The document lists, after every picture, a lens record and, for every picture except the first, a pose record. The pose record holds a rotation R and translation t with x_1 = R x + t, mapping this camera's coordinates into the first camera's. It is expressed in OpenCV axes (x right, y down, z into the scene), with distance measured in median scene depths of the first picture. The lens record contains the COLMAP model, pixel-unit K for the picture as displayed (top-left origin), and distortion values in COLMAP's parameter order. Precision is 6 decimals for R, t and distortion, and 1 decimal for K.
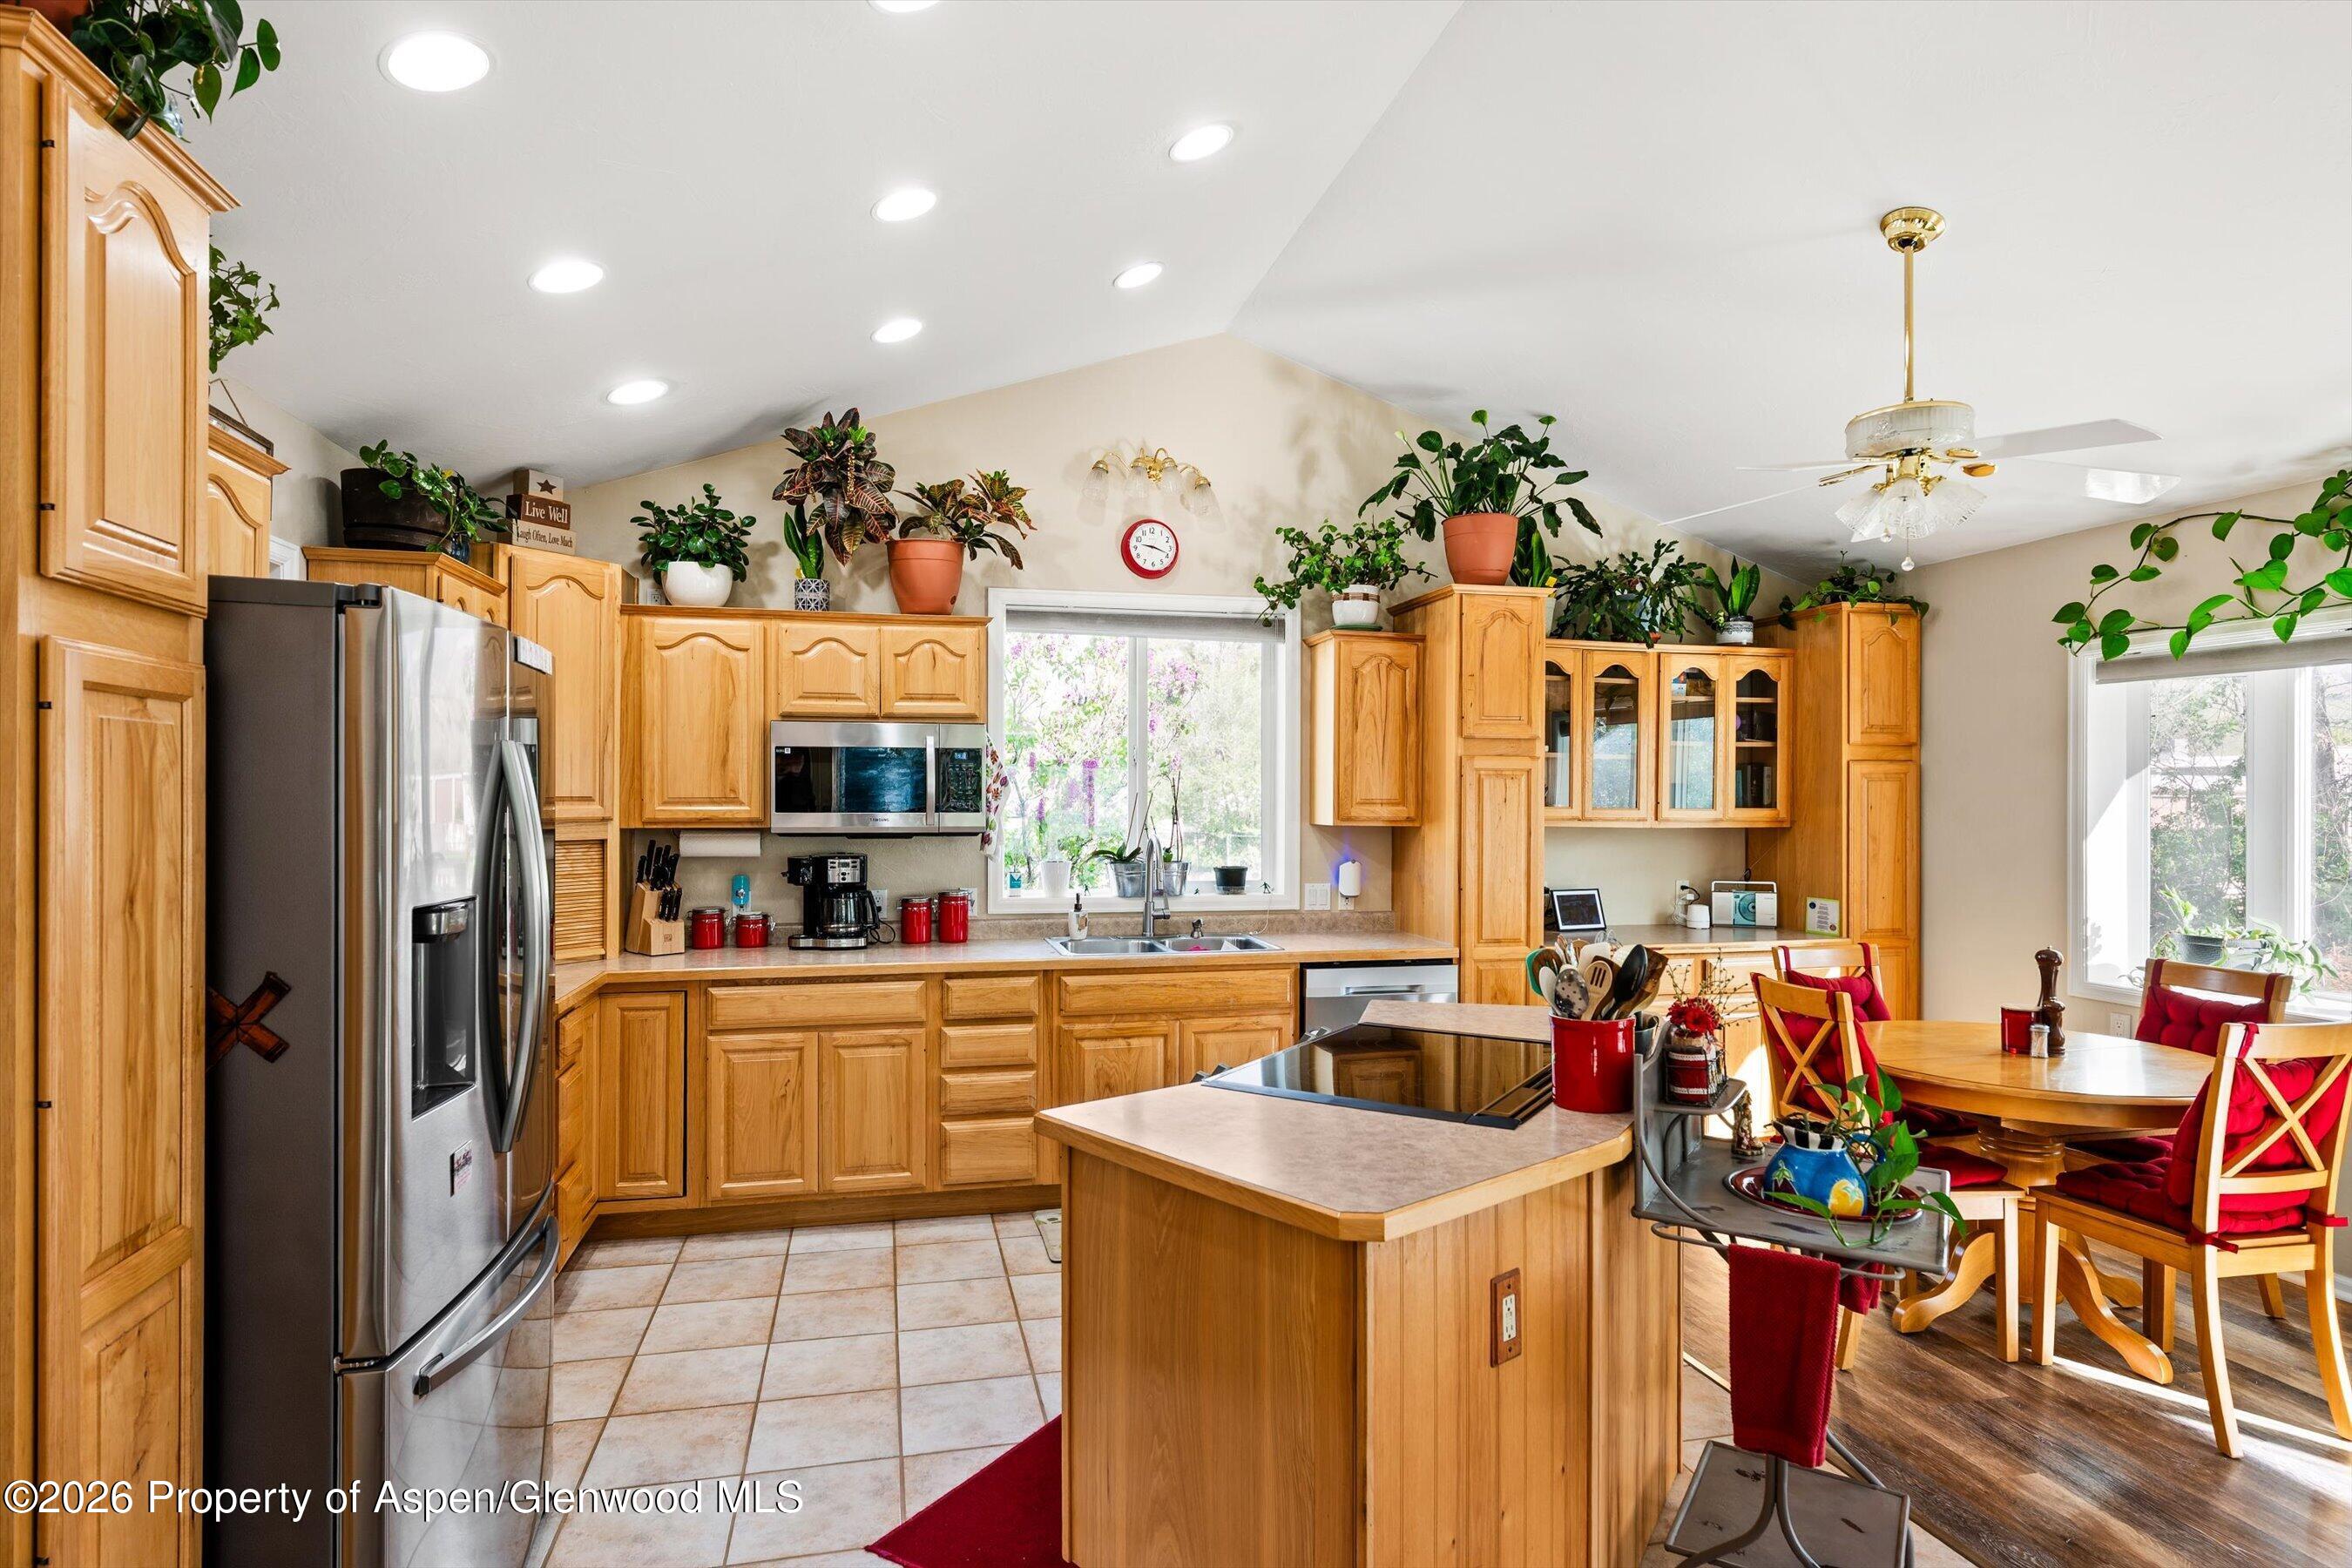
lens RADIAL K [[1256.0, 0, 1182.2], [0, 1256.0, 798.4], [0, 0, 1]] dist [-0.001899, 0.002304]
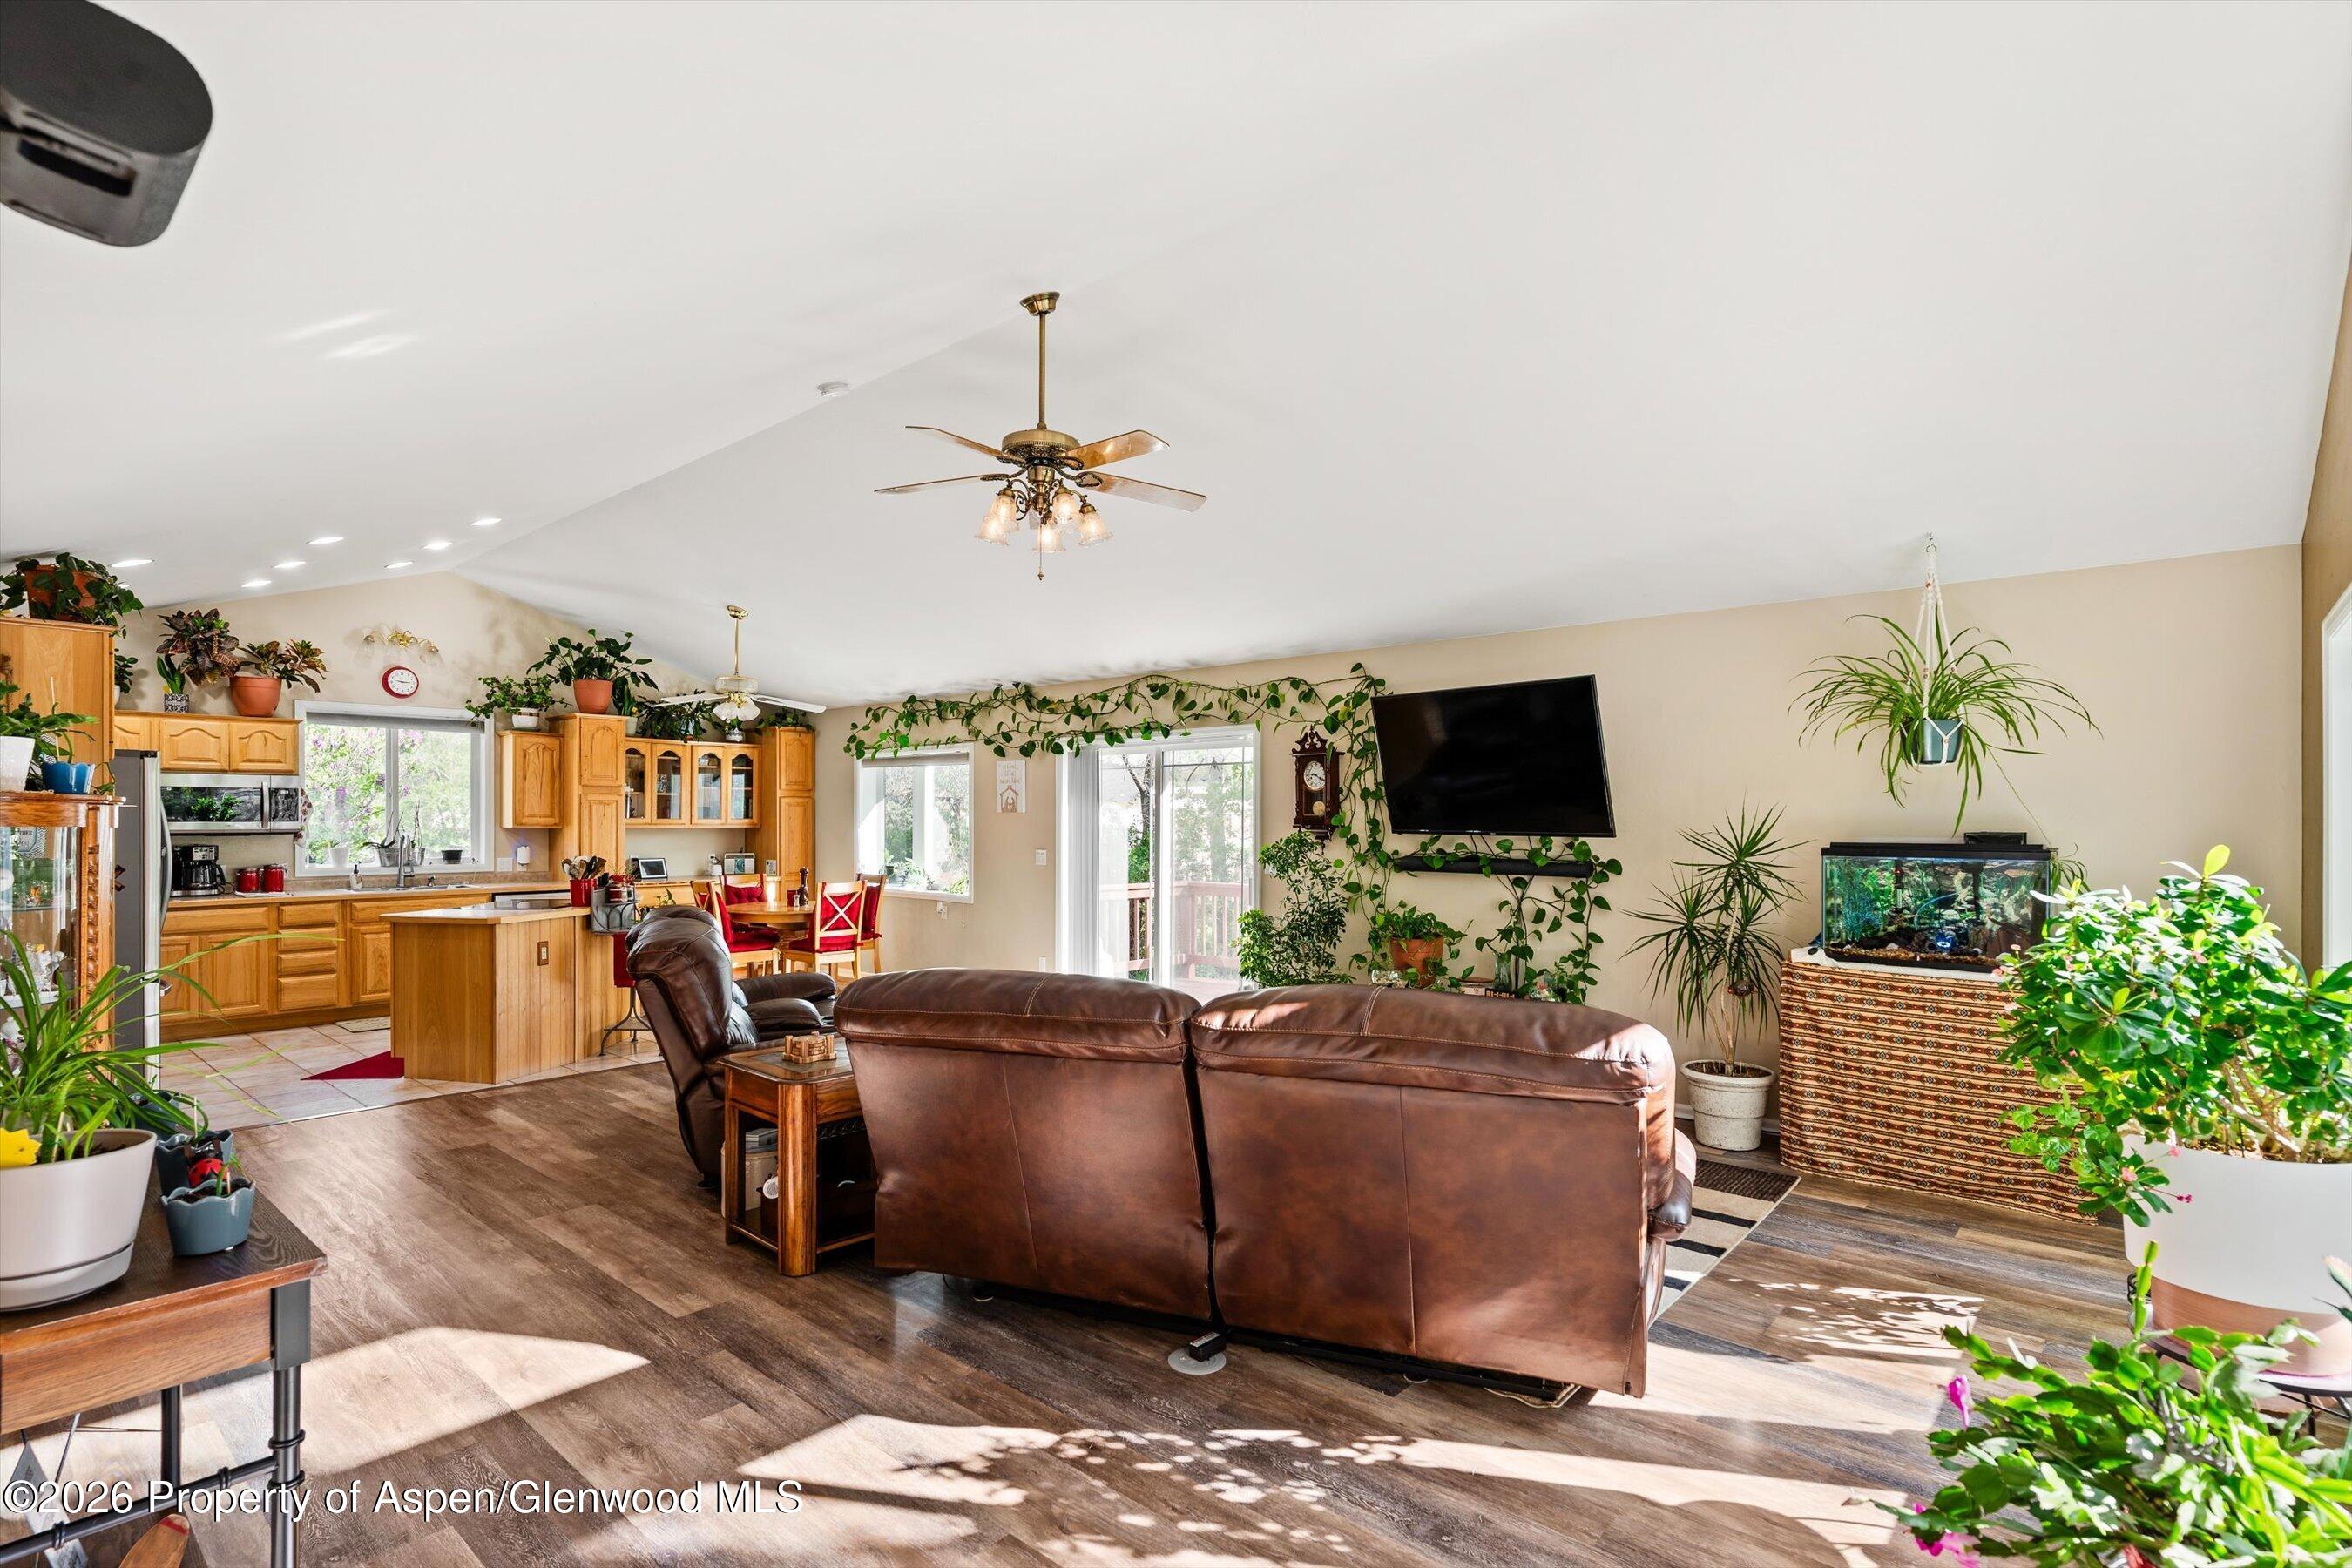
lens RADIAL K [[1140.5, 0, 1185.6], [0, 1140.5, 816.8], [0, 0, 1]] dist [-0.002707, 0.004473]
pose [[0.816252, -0.002922, 0.577688, -0.056487], [0.000934, 0.999993, 0.003737, -0.001548], [-0.577695, -0.002511, 0.816249, -1.156100]]
